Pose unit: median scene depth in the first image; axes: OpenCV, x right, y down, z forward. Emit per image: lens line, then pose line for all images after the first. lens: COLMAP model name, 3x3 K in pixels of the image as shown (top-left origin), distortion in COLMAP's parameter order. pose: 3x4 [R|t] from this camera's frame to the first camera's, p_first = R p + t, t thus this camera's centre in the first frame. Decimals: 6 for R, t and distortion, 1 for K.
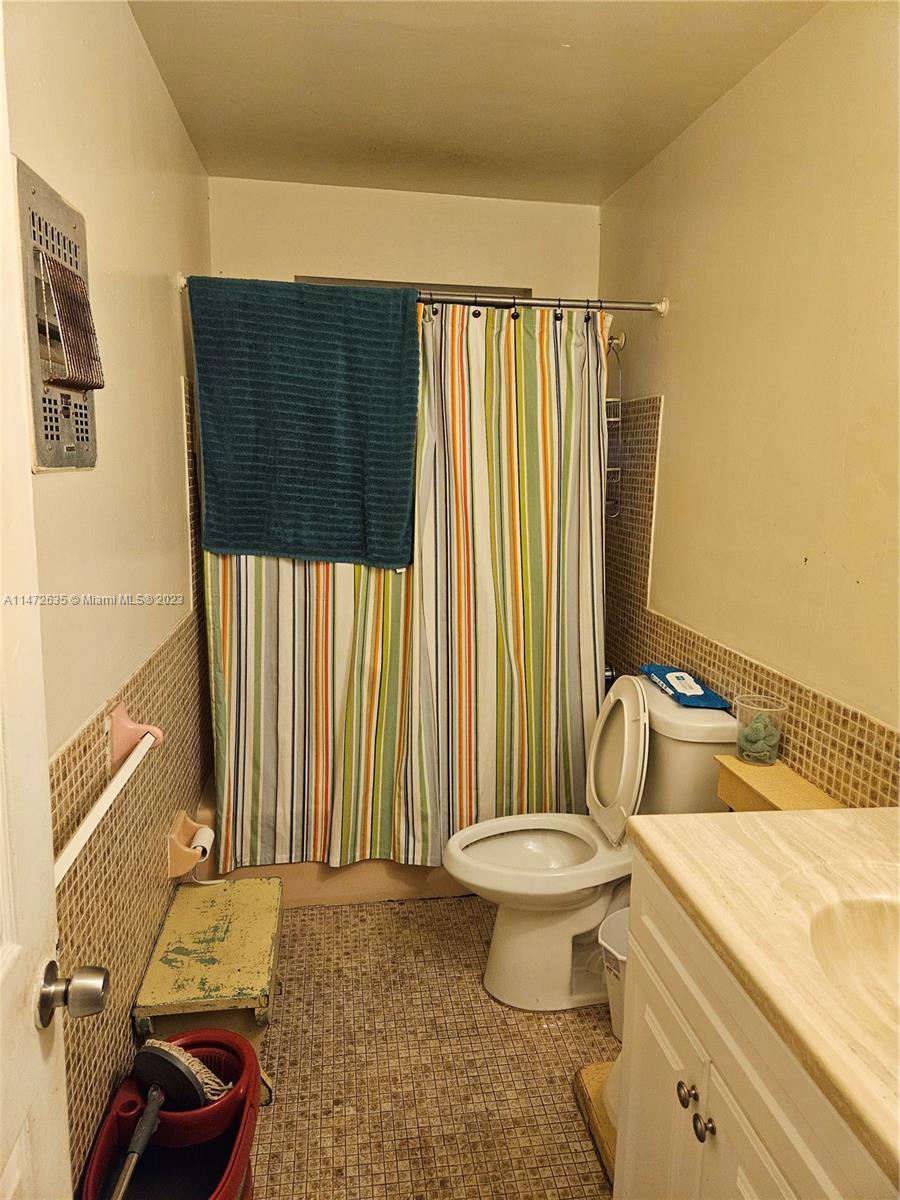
lens RADIAL K [[808.1, 0, 450.0], [0, 808.1, 600.7], [0, 0, 1]] dist [0.005791, -0.001565]
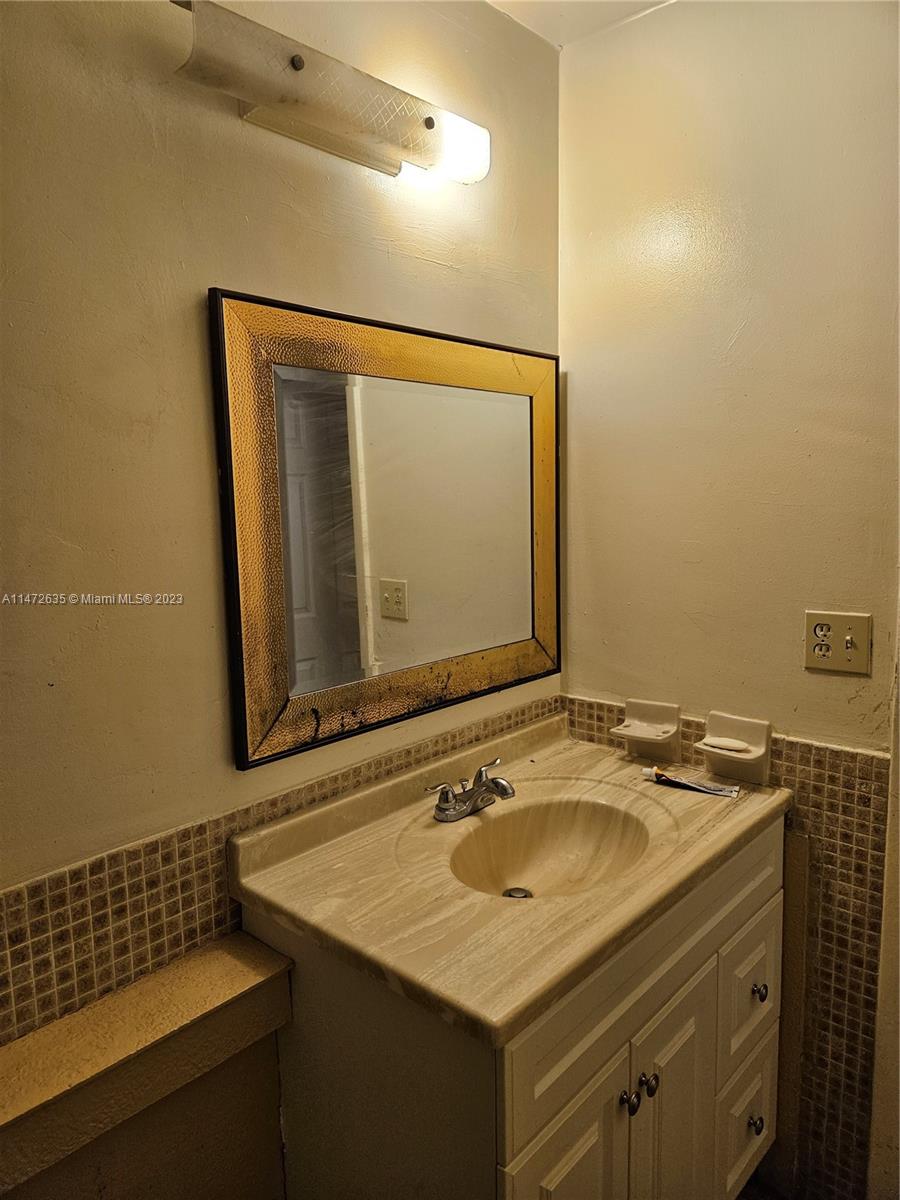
lens RADIAL K [[808.1, 0, 447.7], [0, 808.1, 597.6], [0, 0, 1]] dist [0.005791, -0.001565]
pose [[-0.639014, -0.109970, 0.761294, -0.185991], [0.146794, 0.954102, 0.261038, -0.207772], [-0.755058, 0.278560, -0.593541, 1.097121]]
